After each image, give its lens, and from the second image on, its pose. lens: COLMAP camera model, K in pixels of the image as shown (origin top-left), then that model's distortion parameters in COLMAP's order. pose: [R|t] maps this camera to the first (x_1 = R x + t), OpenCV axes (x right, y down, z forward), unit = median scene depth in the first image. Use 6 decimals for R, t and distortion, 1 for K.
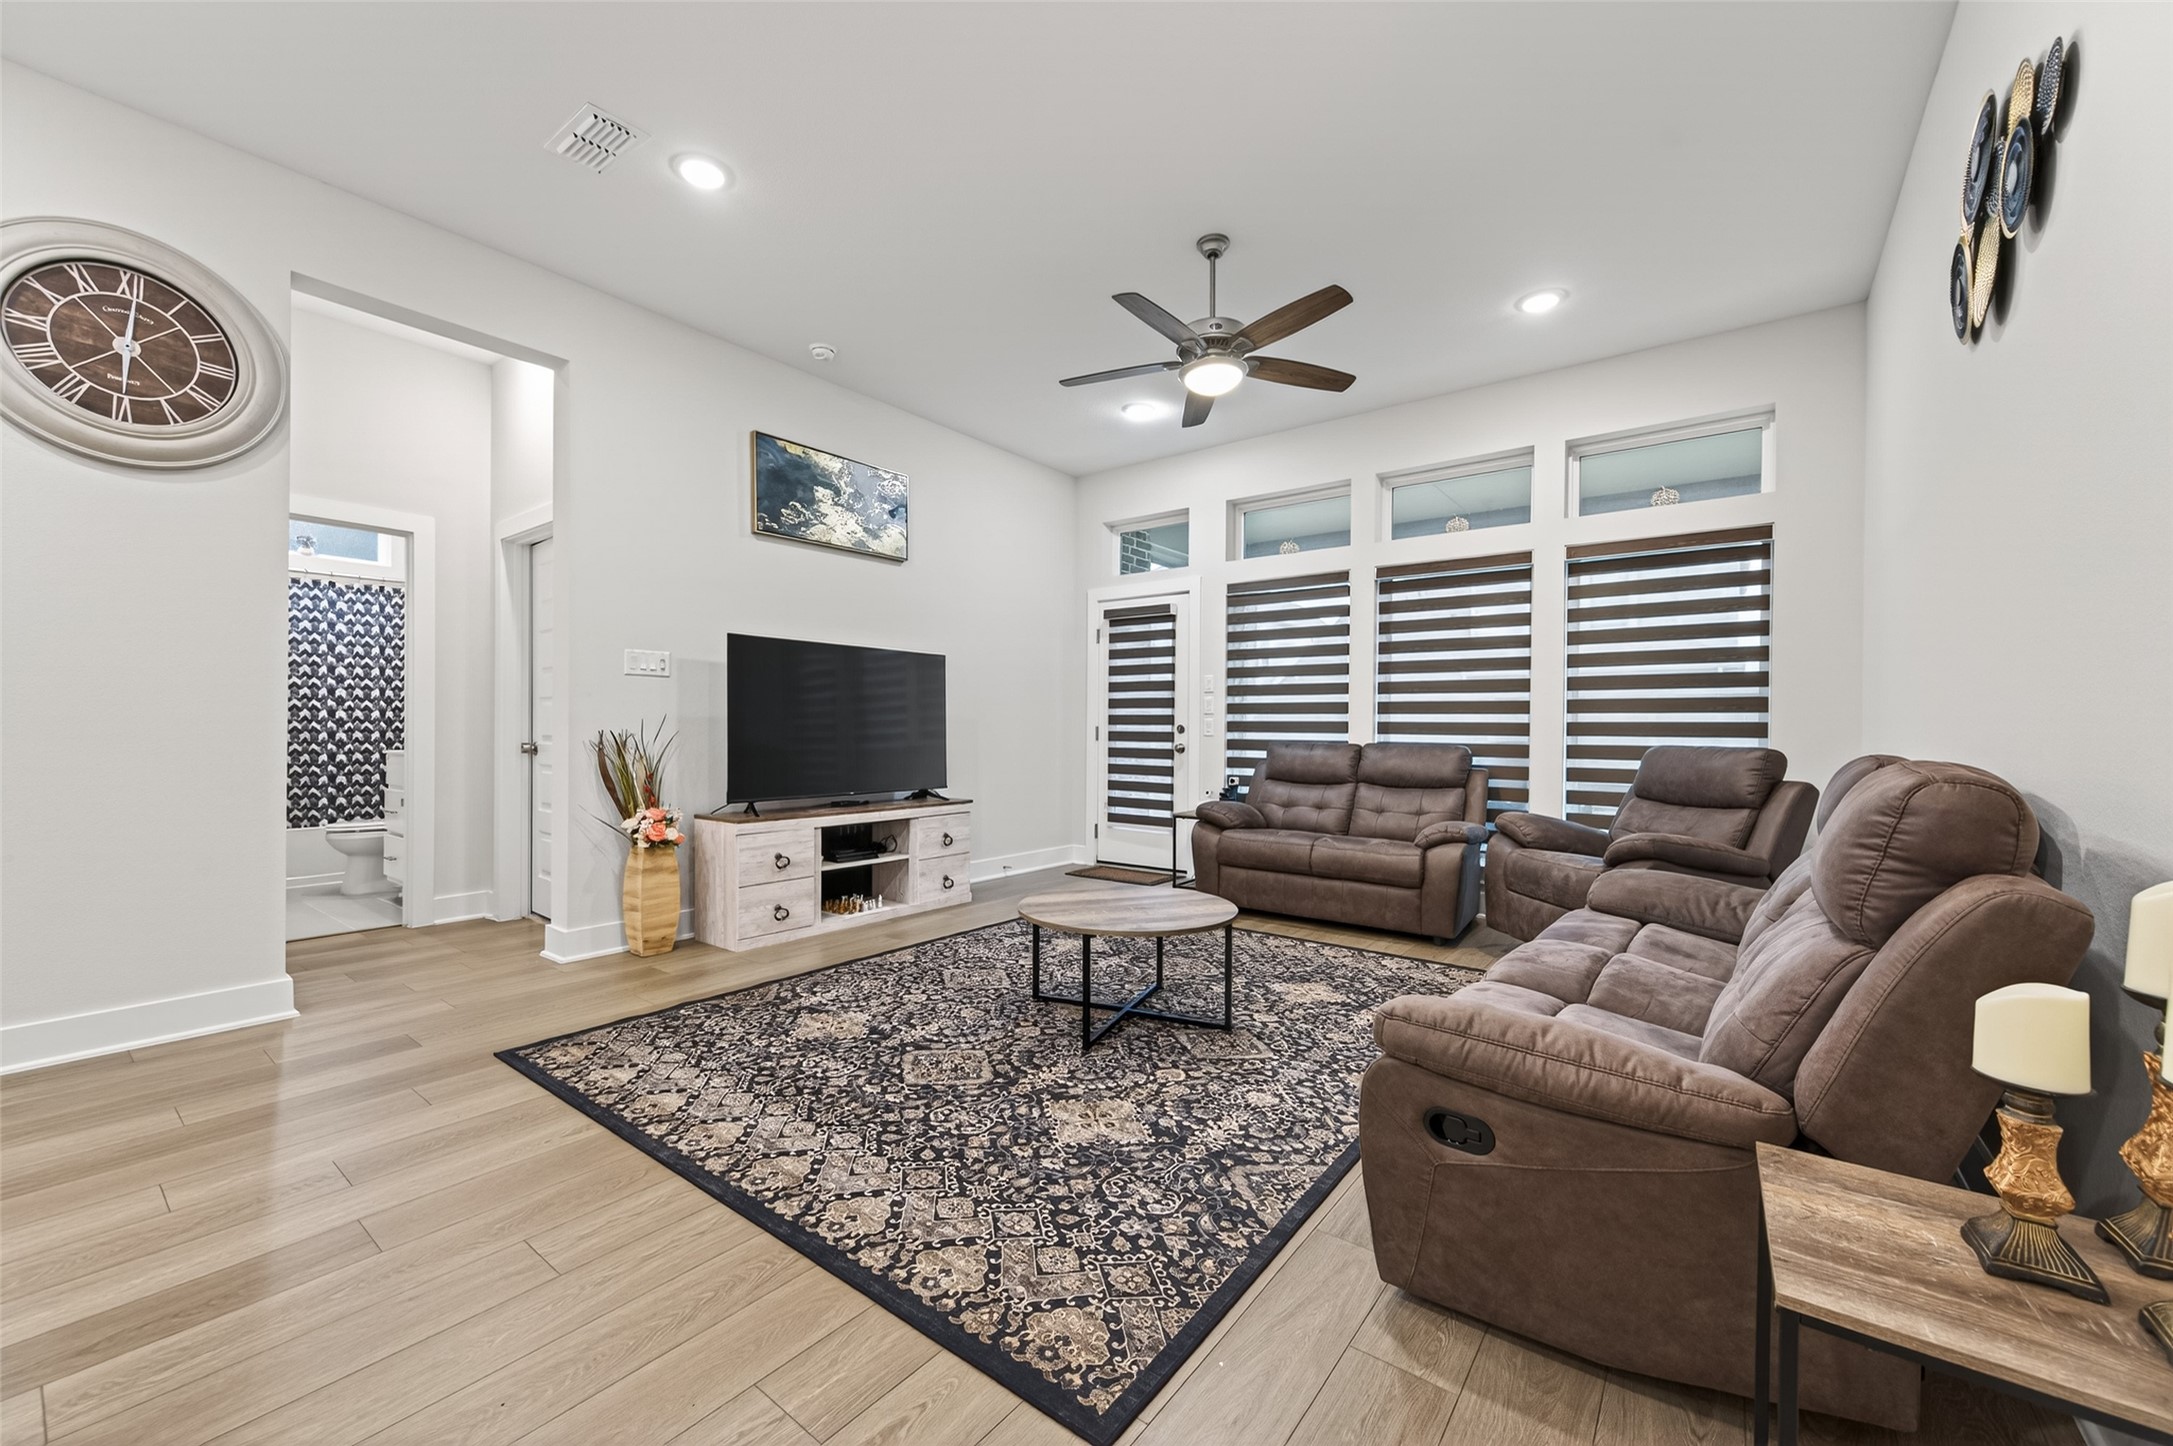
lens RADIAL K [[844.0, 0, 1083.4], [0, 844.0, 723.7], [0, 0, 1]] dist [0.002227, 0.000081]
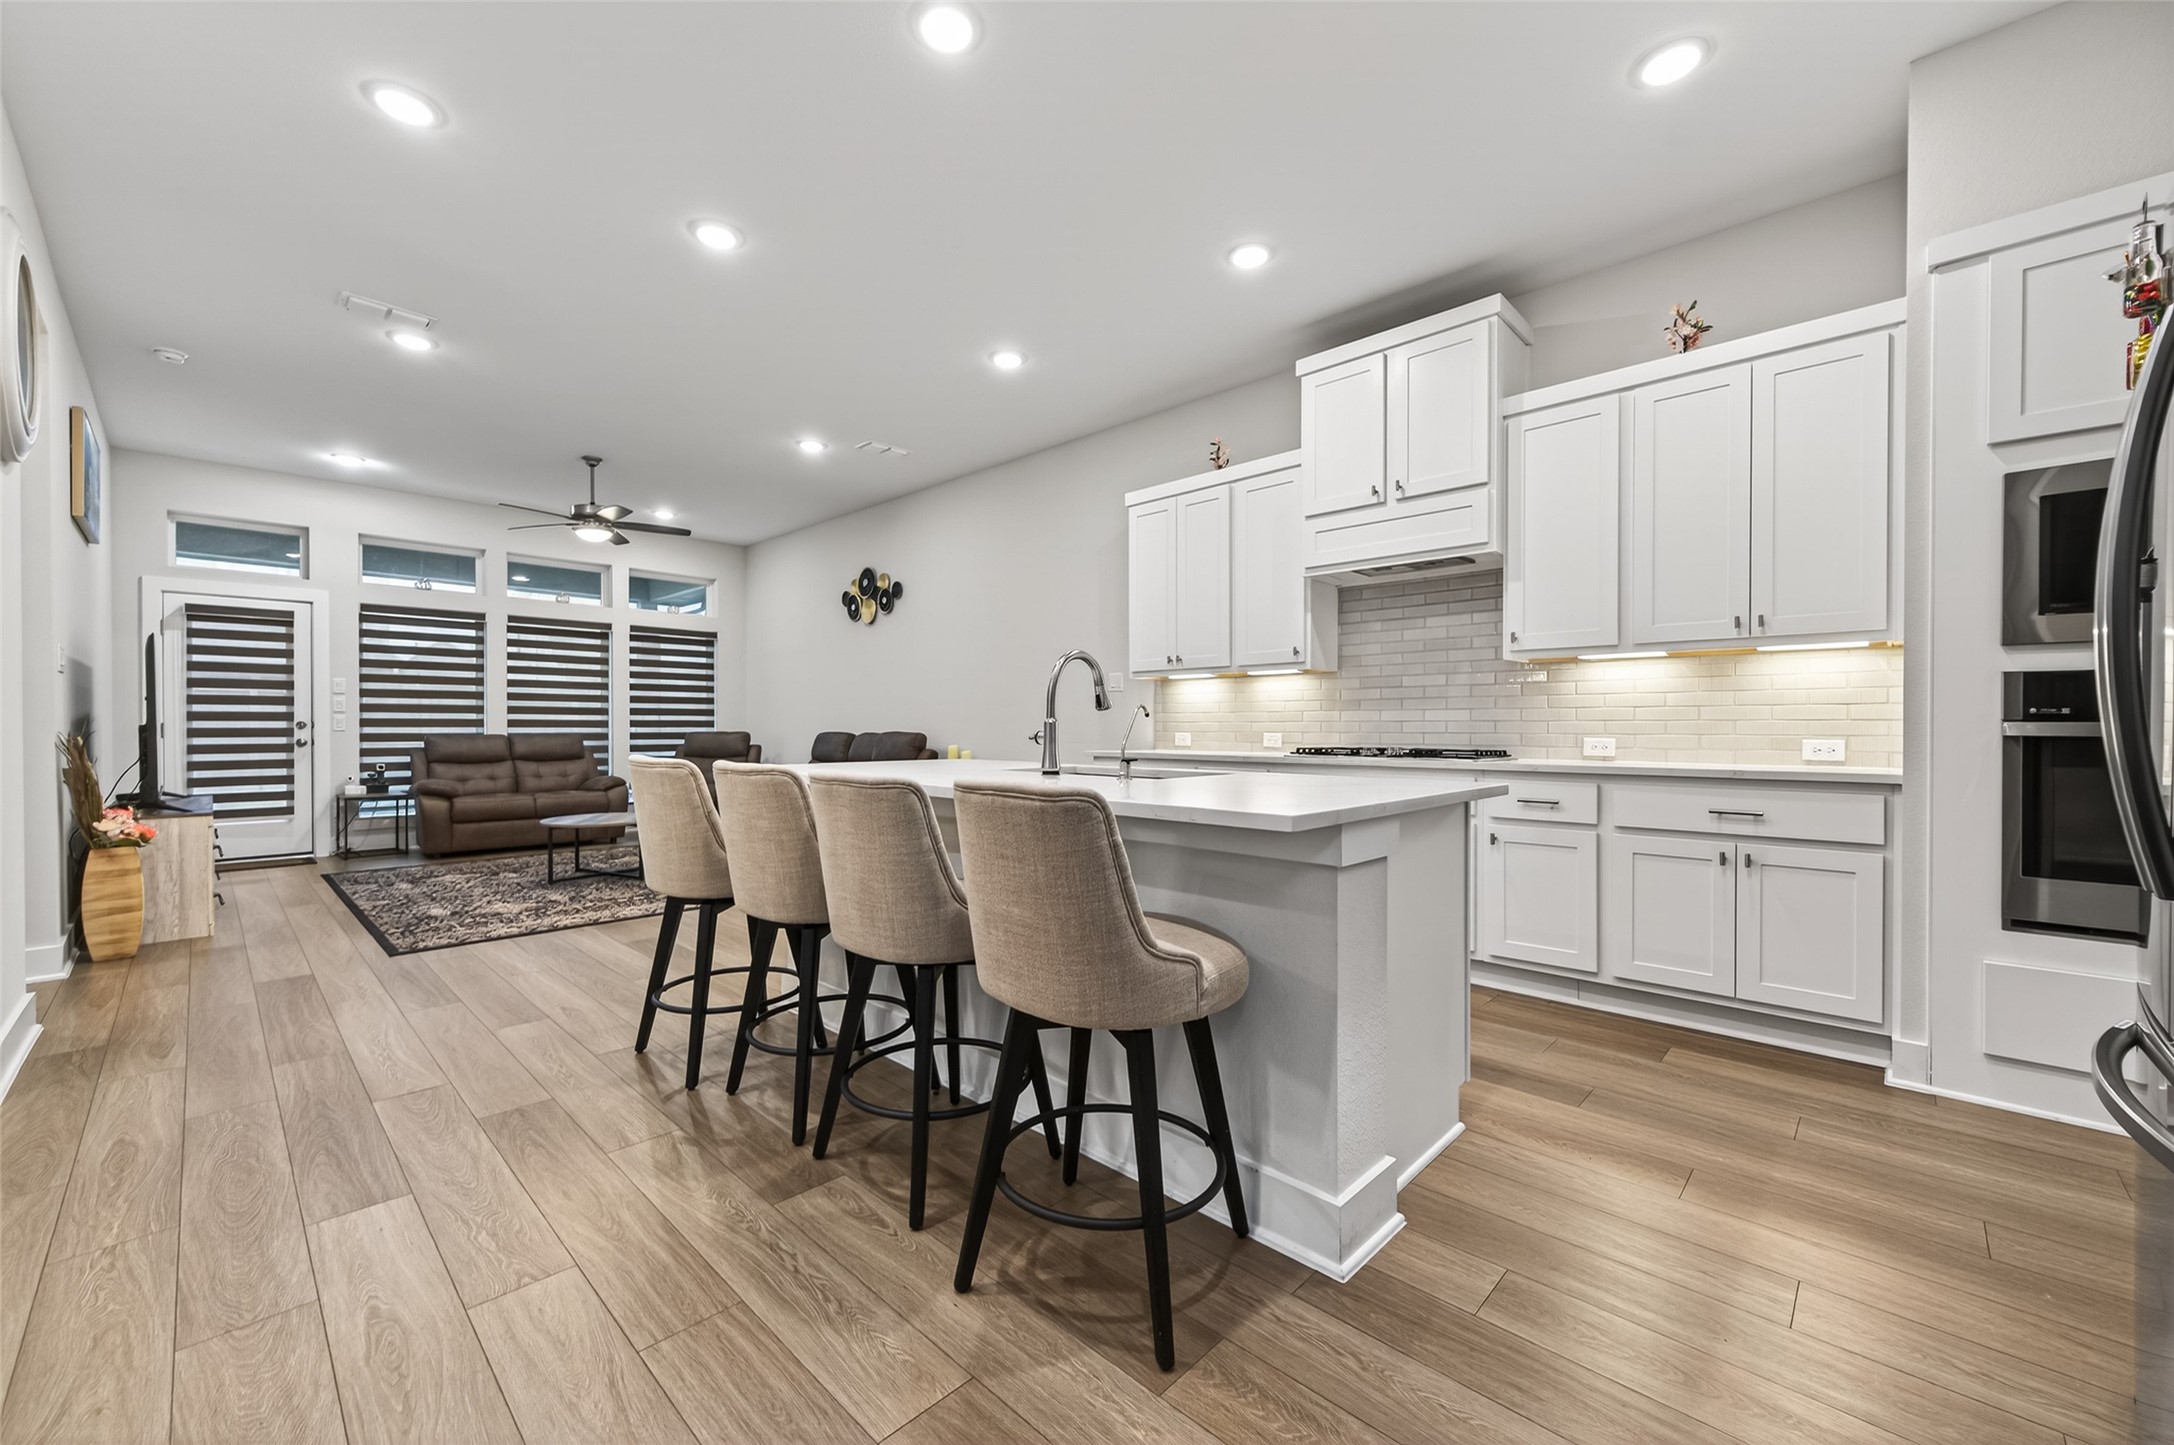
lens RADIAL K [[844.3, 0, 1085.7], [0, 844.3, 727.6], [0, 0, 1]] dist [0.002227, 0.000081]
pose [[0.107564, -0.005303, 0.994184, -0.919845], [-0.002431, 0.999981, 0.005597, 0.001142], [-0.994195, -0.003019, 0.107549, -0.150587]]
